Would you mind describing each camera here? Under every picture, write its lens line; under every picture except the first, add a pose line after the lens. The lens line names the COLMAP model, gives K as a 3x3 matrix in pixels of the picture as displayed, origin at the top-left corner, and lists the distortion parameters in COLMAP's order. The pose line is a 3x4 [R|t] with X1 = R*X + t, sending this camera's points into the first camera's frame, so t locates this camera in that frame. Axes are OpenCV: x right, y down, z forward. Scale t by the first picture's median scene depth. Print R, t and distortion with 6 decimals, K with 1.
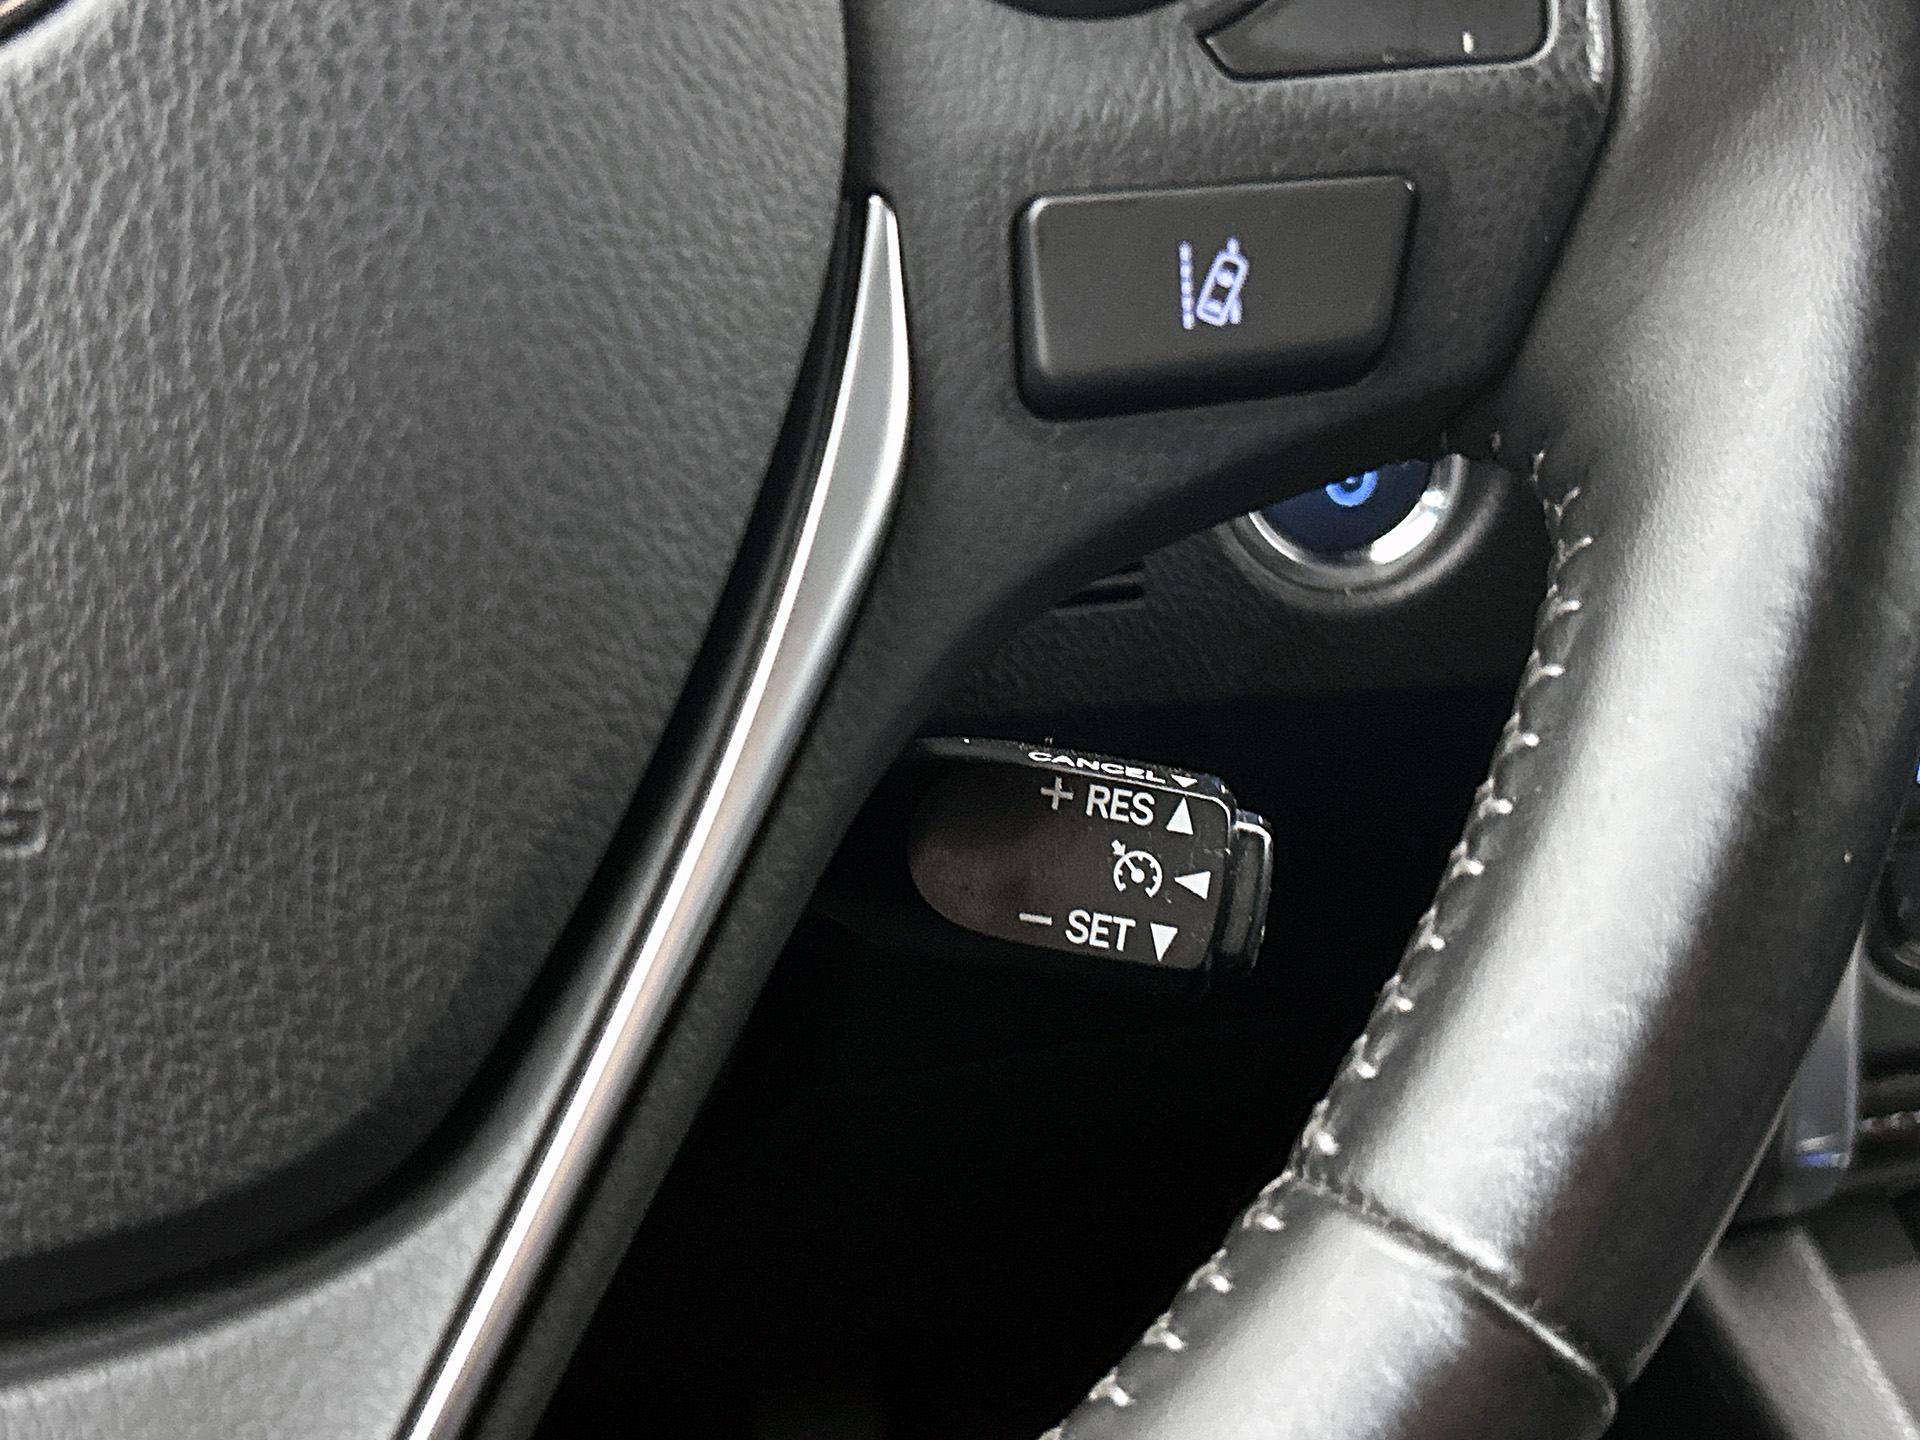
lens RADIAL K [[2620.5, 0, 949.4], [0, 2620.5, 707.6], [0, 0, 1]] dist [0.245379, -0.967358]
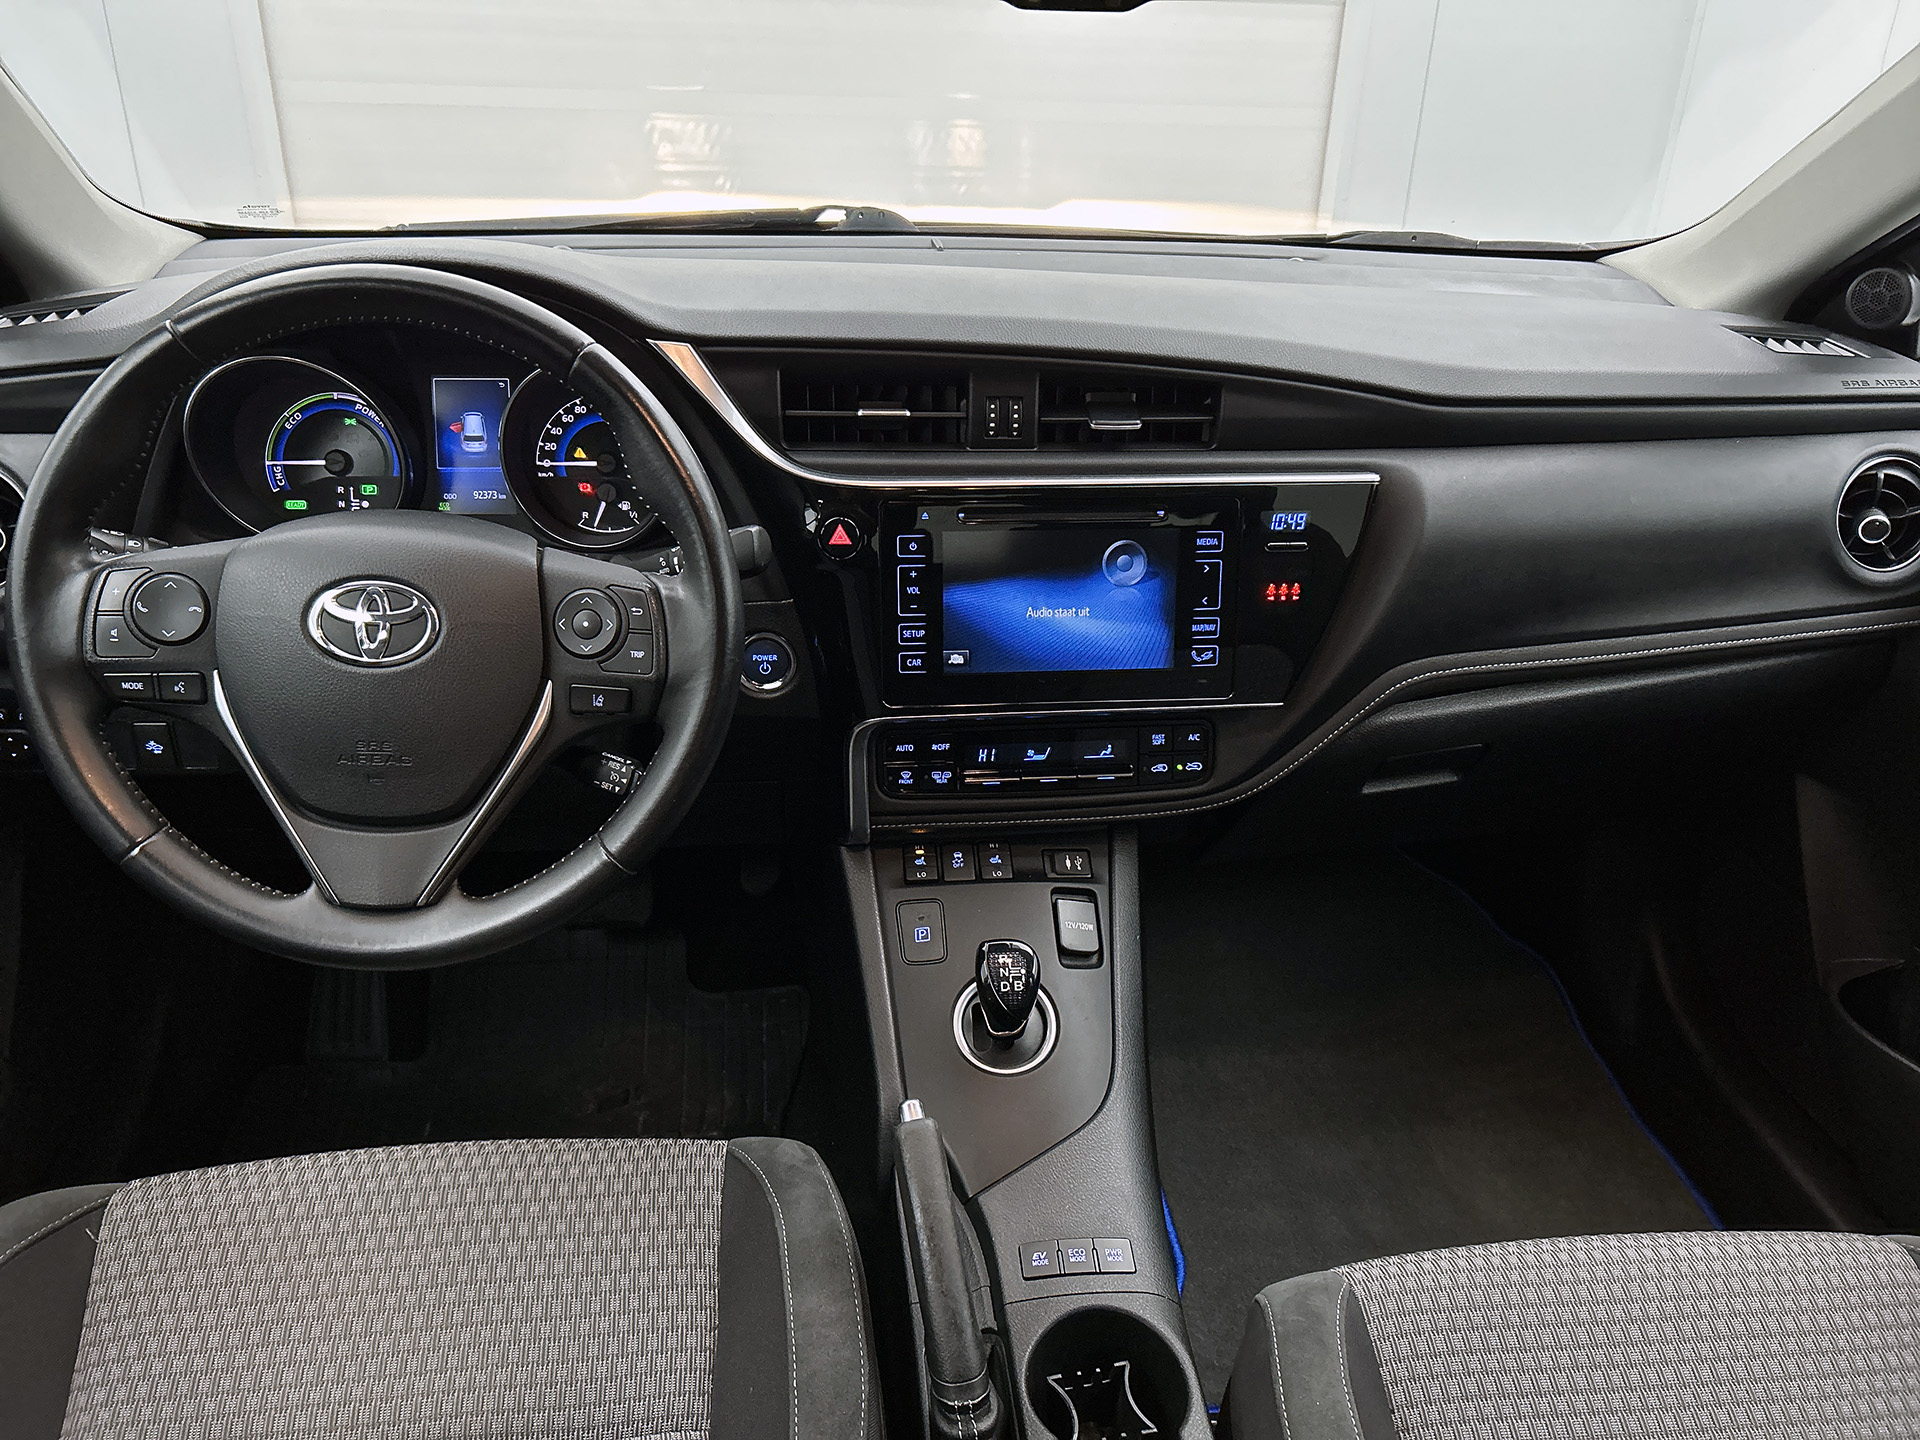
lens RADIAL K [[1402.0, 0, 962.3], [0, 1402.0, 724.7], [0, 0, 1]] dist [0.093030, -0.163247]
pose [[0.985573, 0.130310, -0.108003, 1.352906], [-0.112225, 0.980830, 0.159306, -0.741663], [0.126692, -0.144887, 0.981304, -2.317503]]
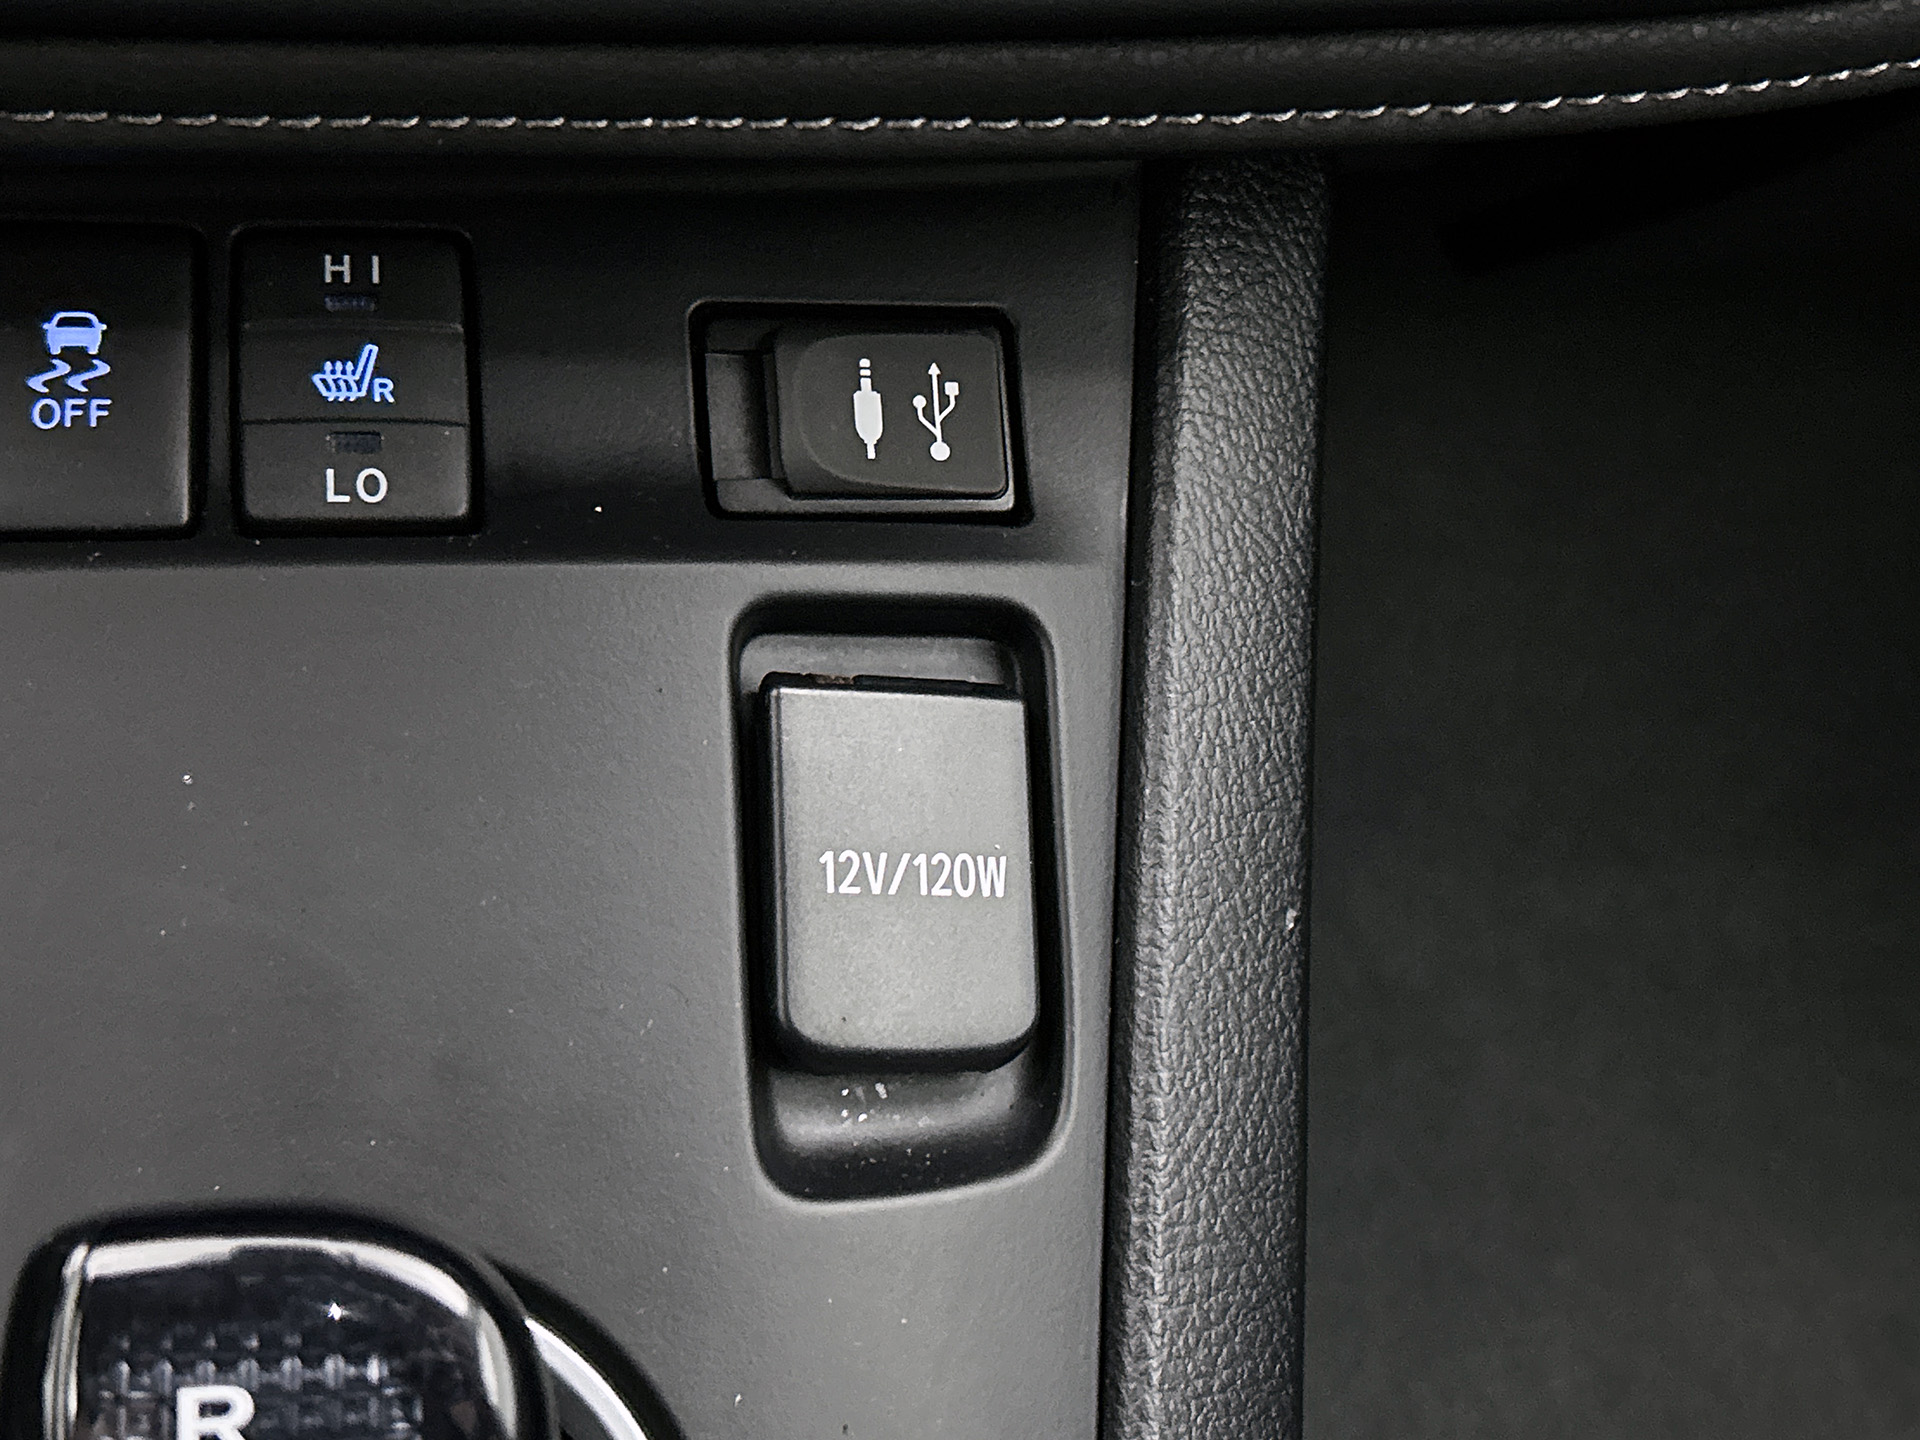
lens RADIAL K [[2639.8, 0, 950.2], [0, 2639.8, 718.2], [0, 0, 1]] dist [0.198599, -0.740500]
pose [[0.981088, 0.190922, 0.031865, 1.284431], [-0.182719, 0.859157, 0.477977, -0.105022], [0.063879, -0.474760, 0.877794, 0.937854]]
